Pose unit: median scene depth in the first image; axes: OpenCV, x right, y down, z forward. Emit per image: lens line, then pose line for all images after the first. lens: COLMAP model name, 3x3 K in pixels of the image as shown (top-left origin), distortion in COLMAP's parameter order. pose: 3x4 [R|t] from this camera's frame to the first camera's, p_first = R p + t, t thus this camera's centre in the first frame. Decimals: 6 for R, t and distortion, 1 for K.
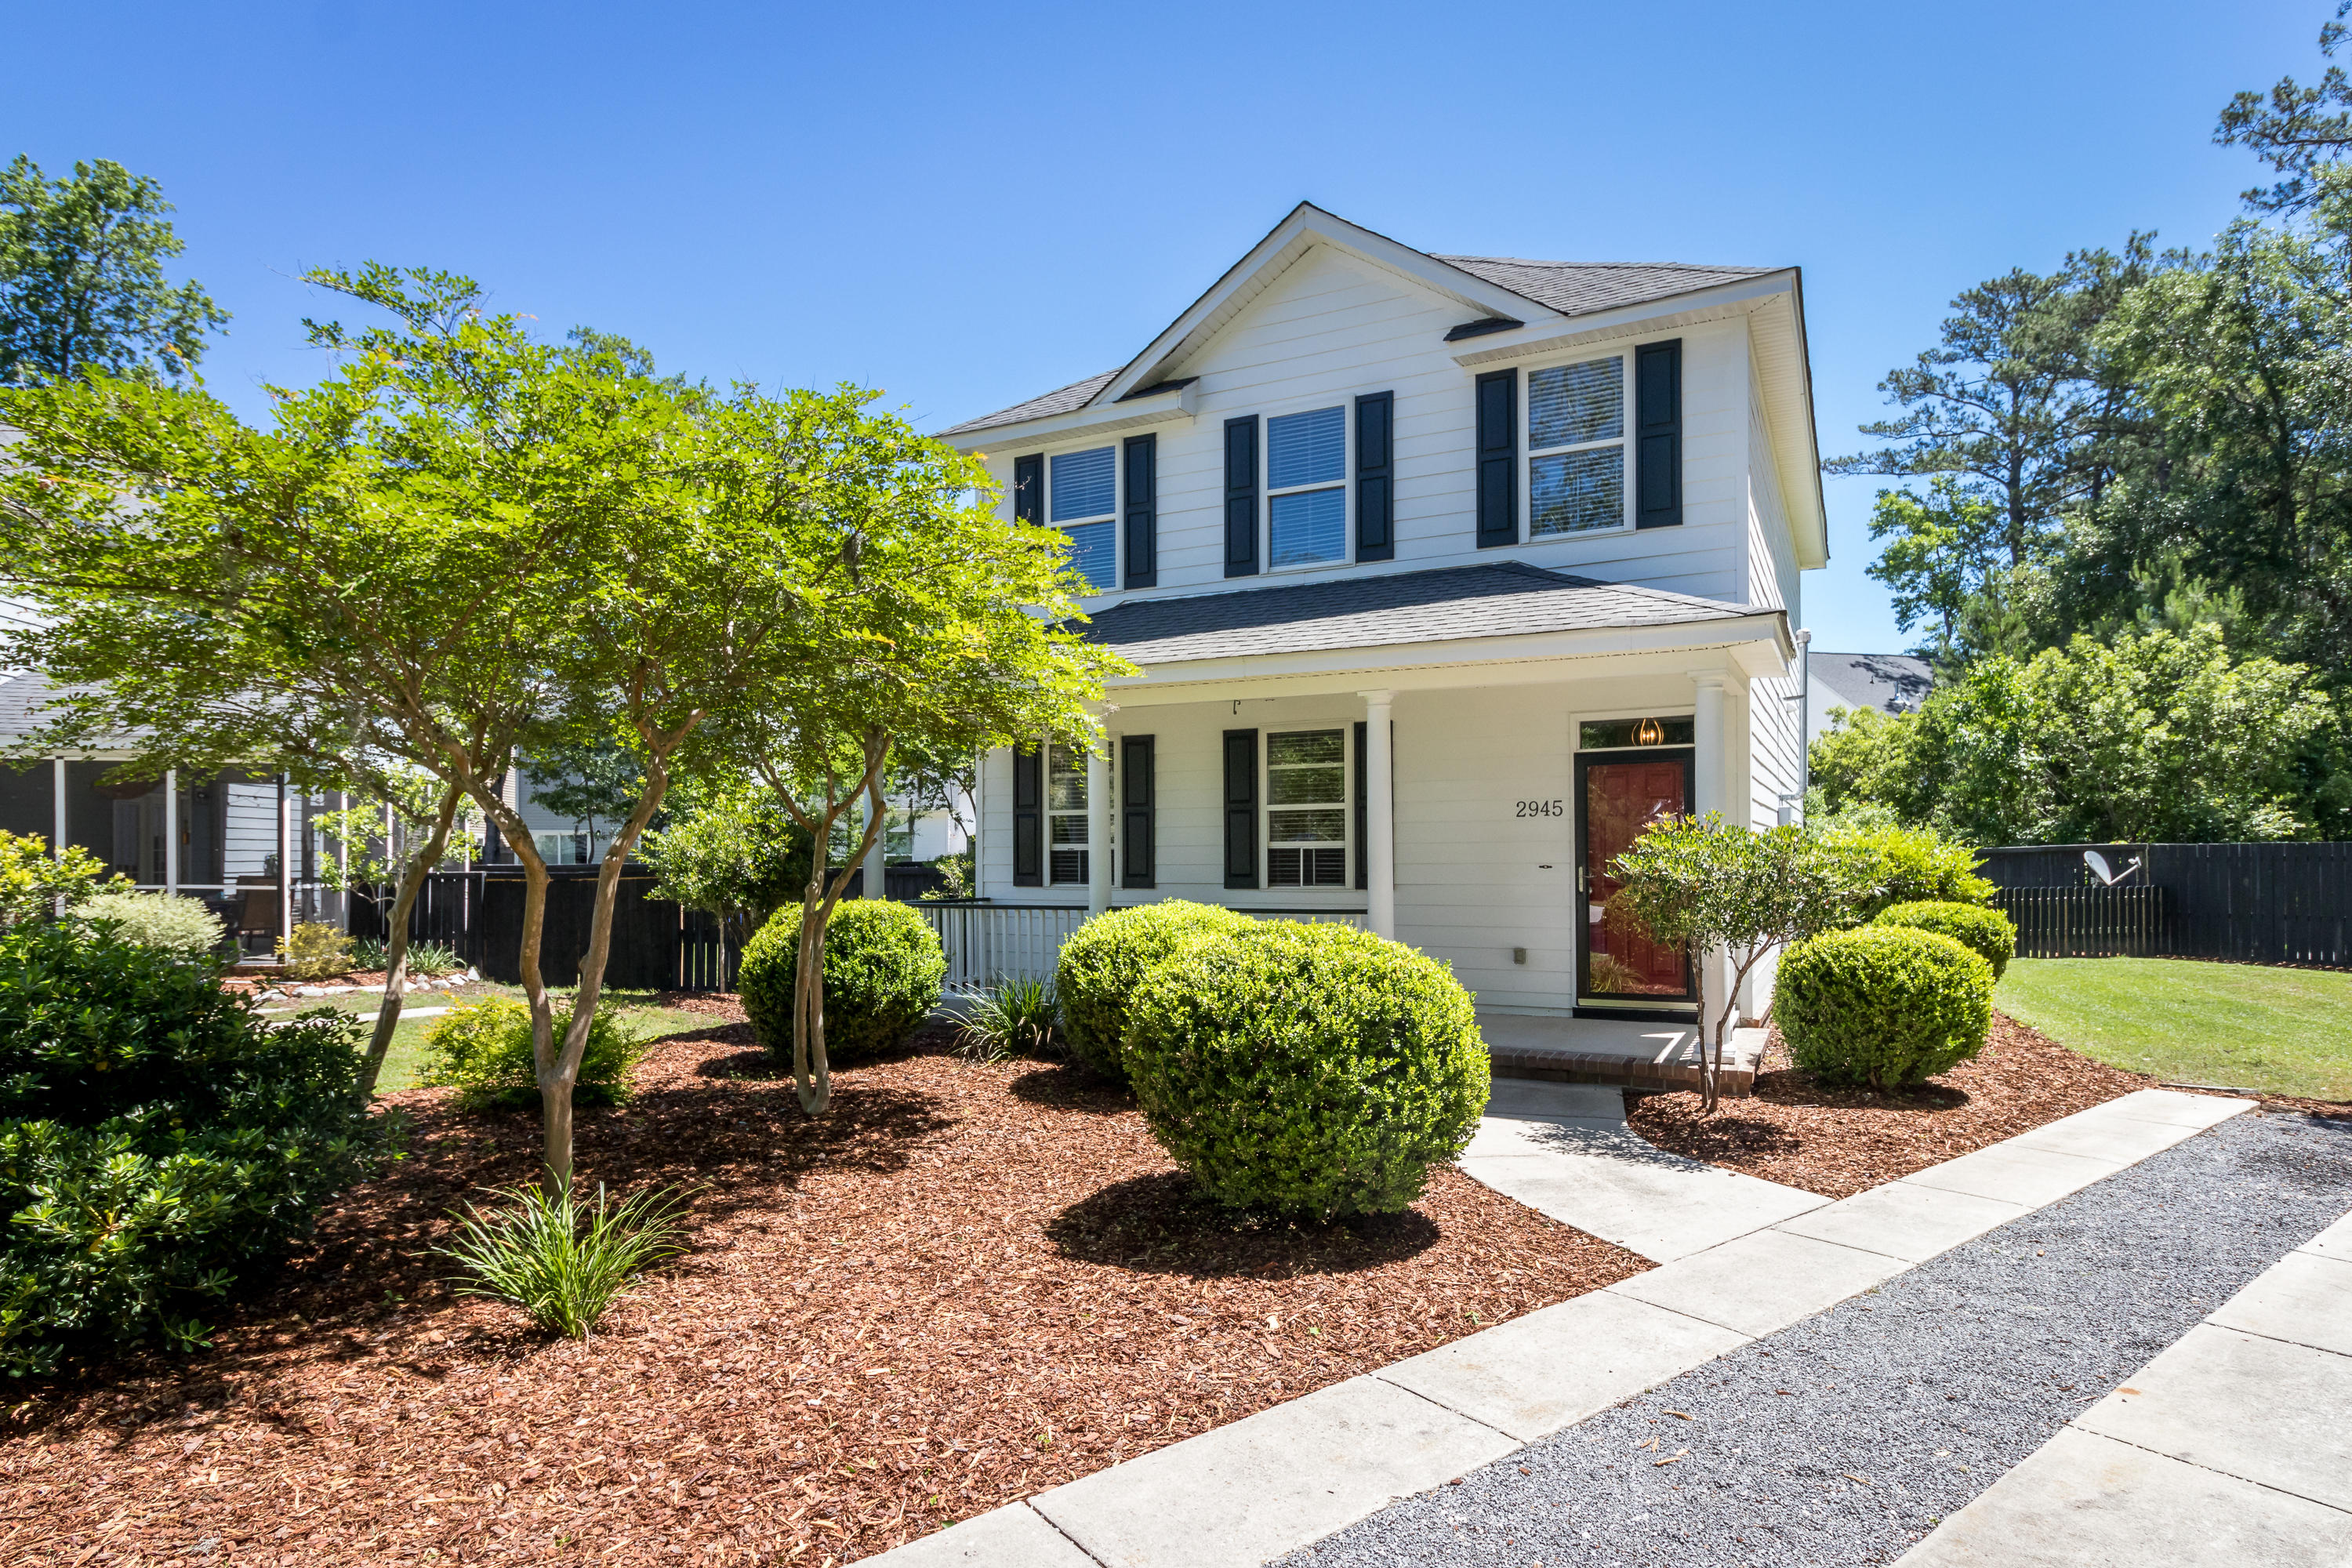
lens RADIAL K [[1254.7, 0, 1194.9], [0, 1254.7, 852.9], [0, 0, 1]] dist [0.000731, 0.001791]
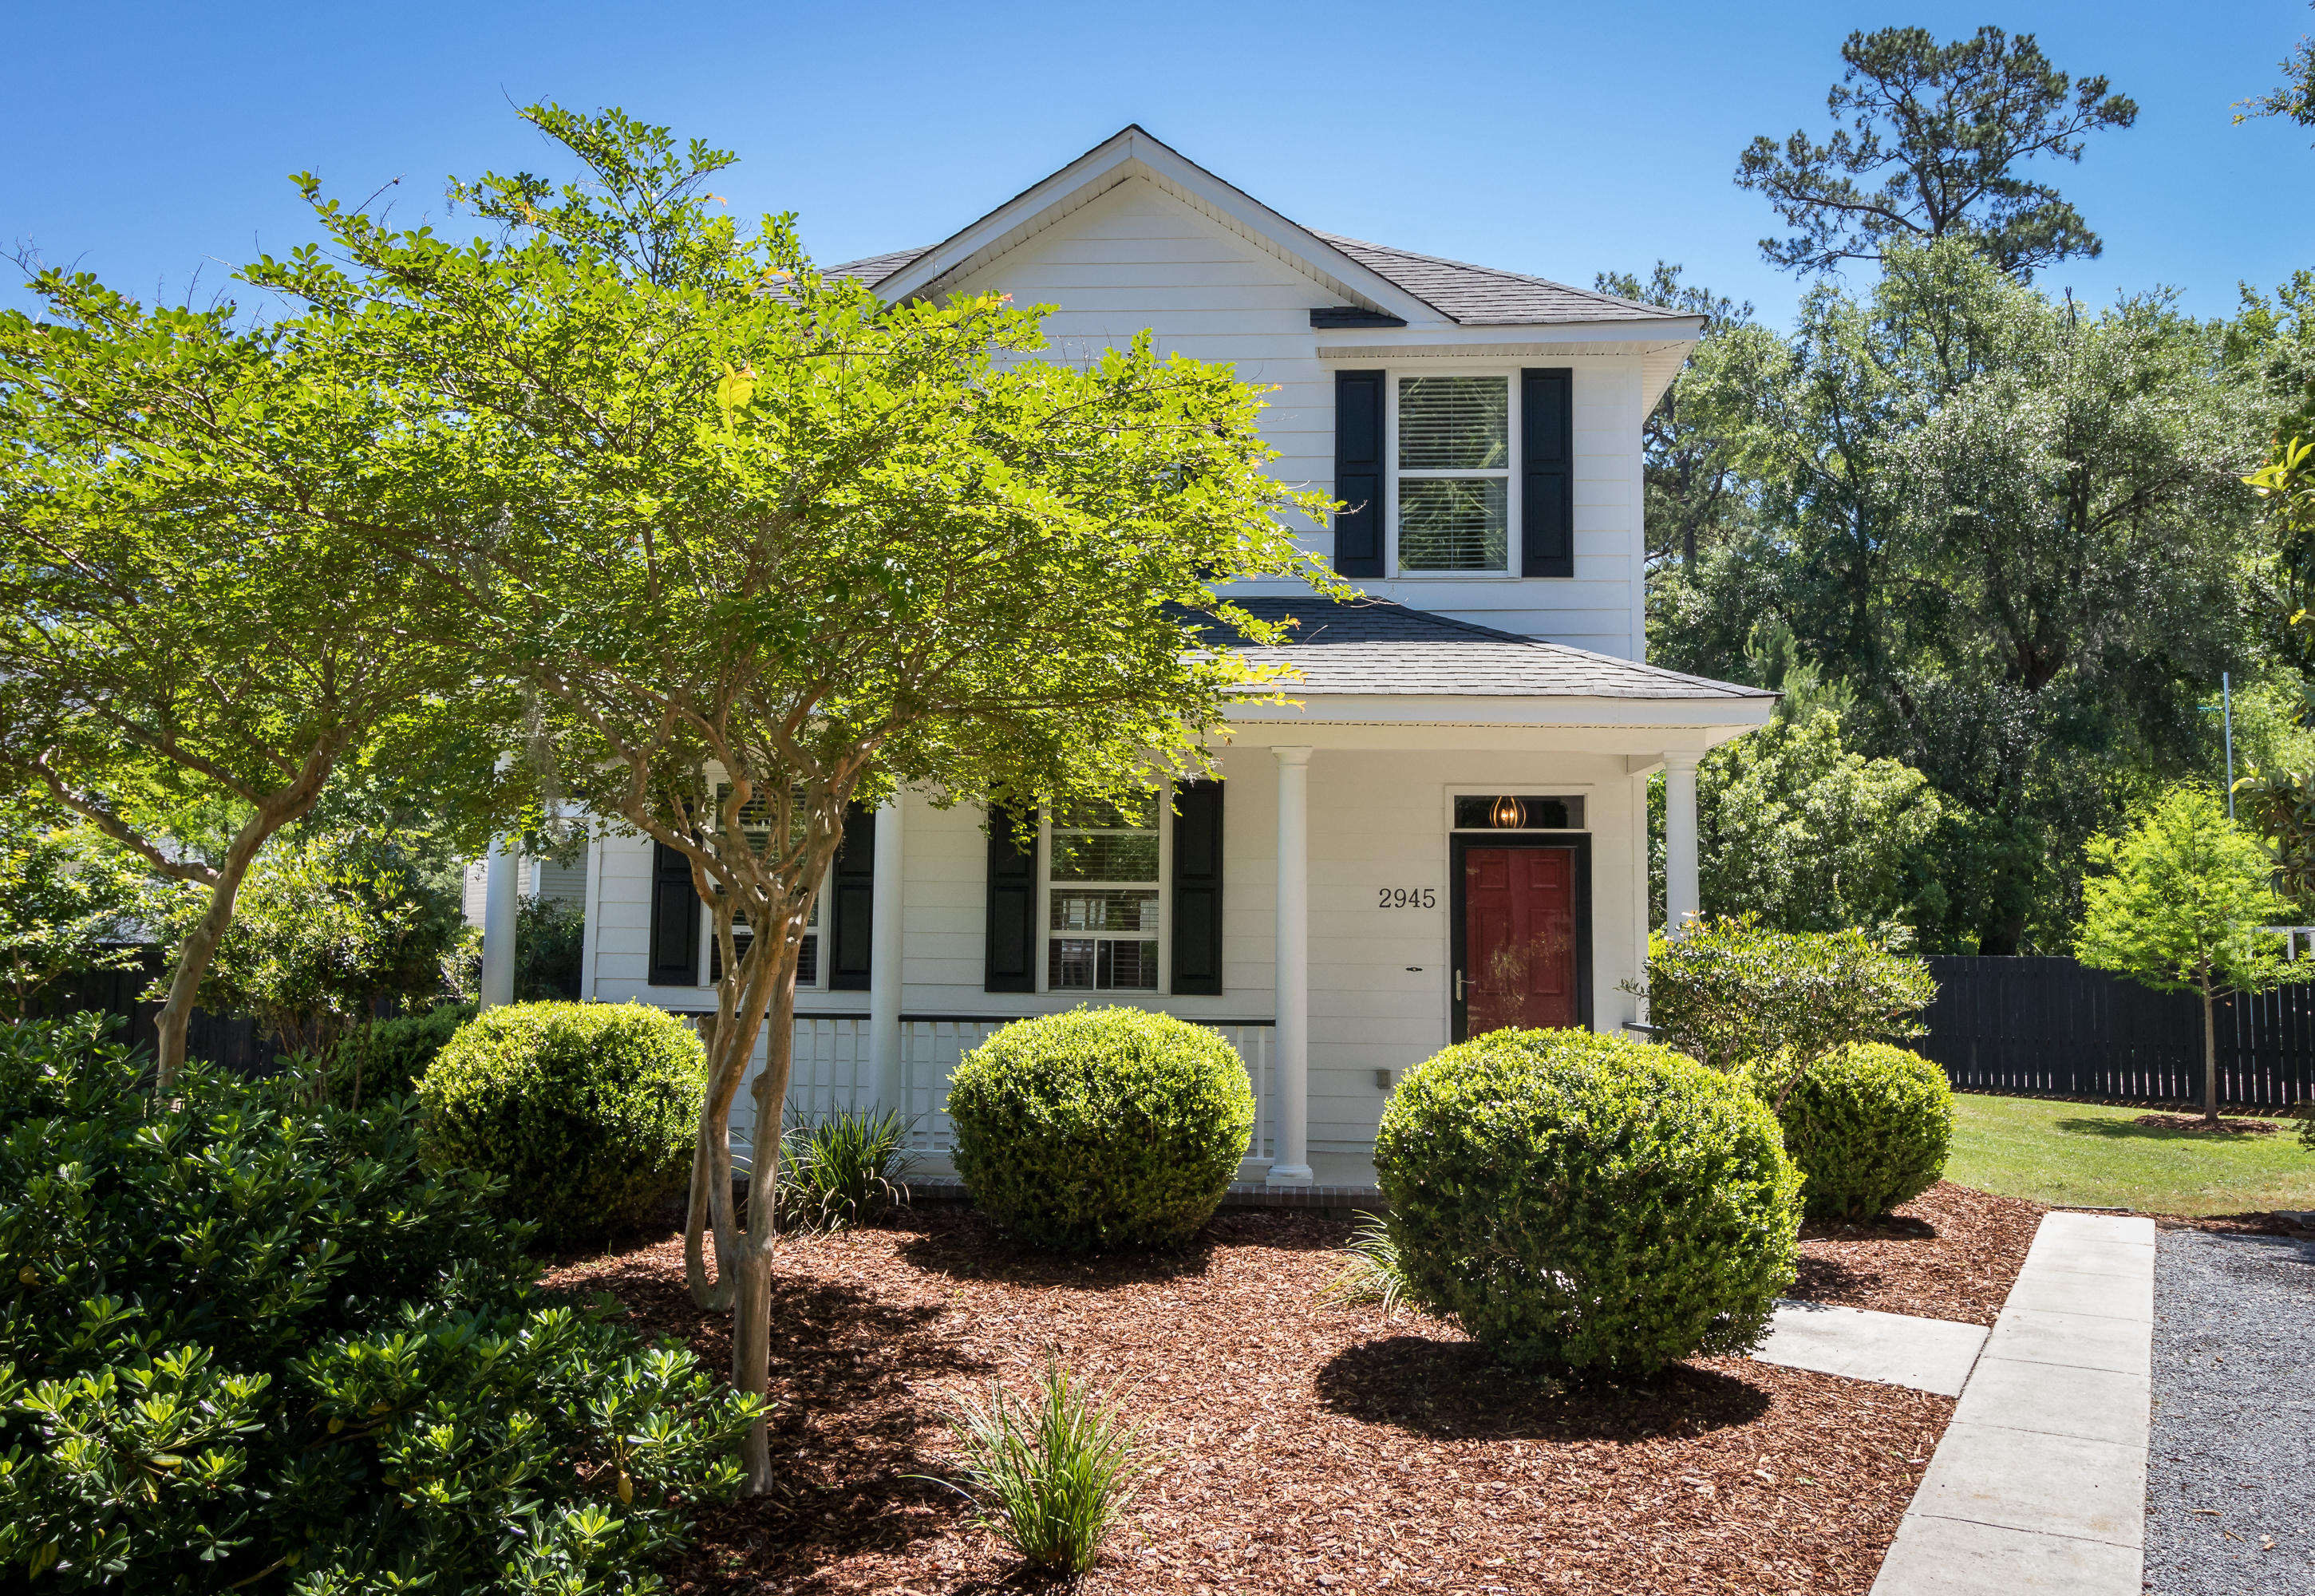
lens RADIAL K [[1791.4, 0, 1142.2], [0, 1791.4, 801.3], [0, 0, 1]] dist [0.004107, -0.001707]
pose [[0.923870, 0.051208, 0.379265, -0.152859], [-0.020715, 0.996246, -0.084051, 0.001626], [-0.382146, 0.069796, 0.921462, -0.008825]]
